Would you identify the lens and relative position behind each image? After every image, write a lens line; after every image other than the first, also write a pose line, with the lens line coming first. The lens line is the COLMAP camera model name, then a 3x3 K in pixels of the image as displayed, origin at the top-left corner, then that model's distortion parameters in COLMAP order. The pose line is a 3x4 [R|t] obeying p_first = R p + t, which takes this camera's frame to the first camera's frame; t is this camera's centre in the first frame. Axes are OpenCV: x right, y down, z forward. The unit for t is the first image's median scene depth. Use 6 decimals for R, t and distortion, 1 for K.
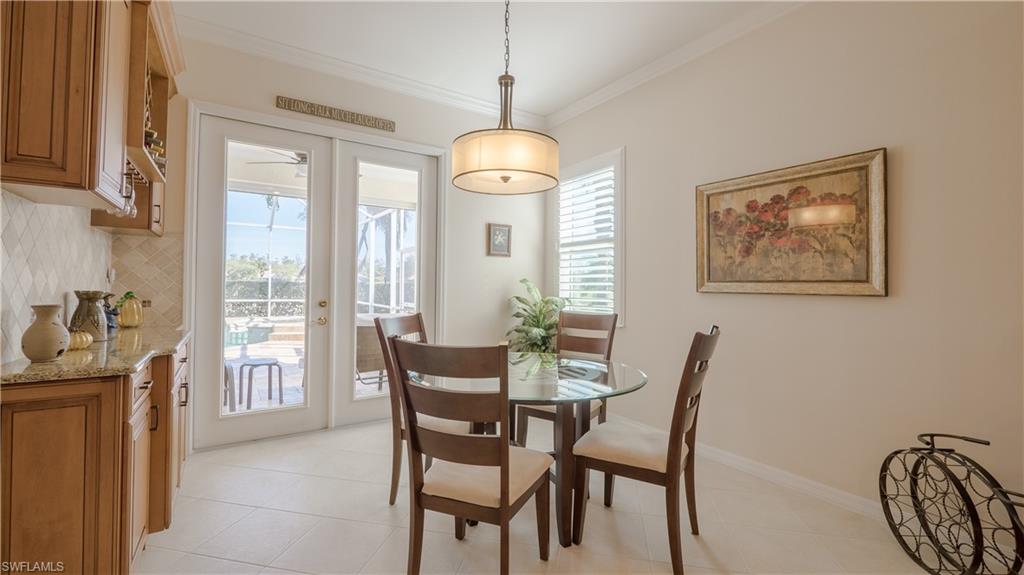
lens RADIAL K [[426.5, 0, 511.2], [0, 426.5, 281.9], [0, 0, 1]] dist [-0.007633, 0.000009]
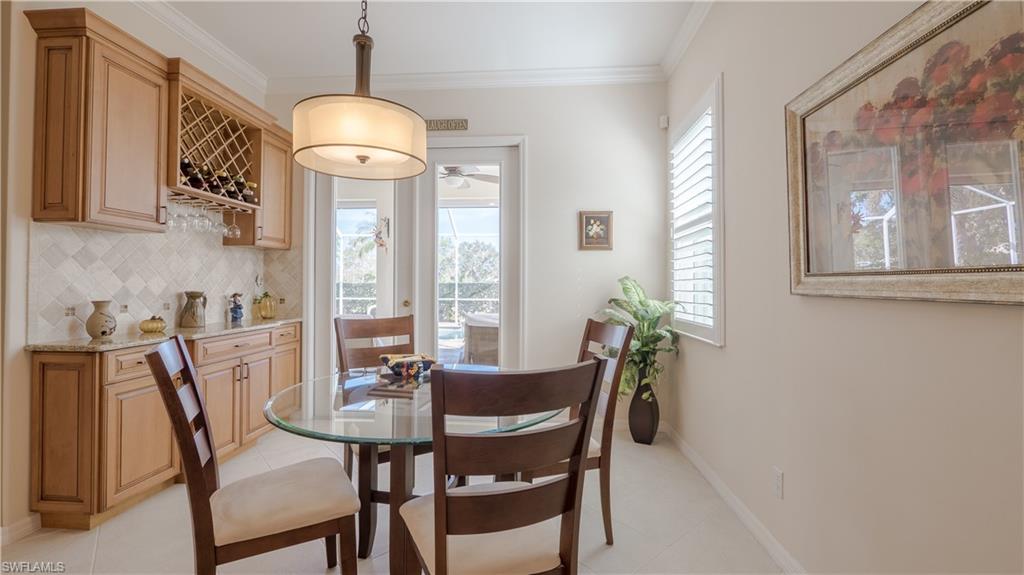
lens RADIAL K [[426.5, 0, 513.1], [0, 426.5, 284.1], [0, 0, 1]] dist [-0.007633, 0.000009]
pose [[0.799114, -0.009144, -0.601110, 0.480980], [0.011936, 0.999929, 0.000658, 0.005578], [0.601061, -0.007701, 0.799166, 0.334780]]
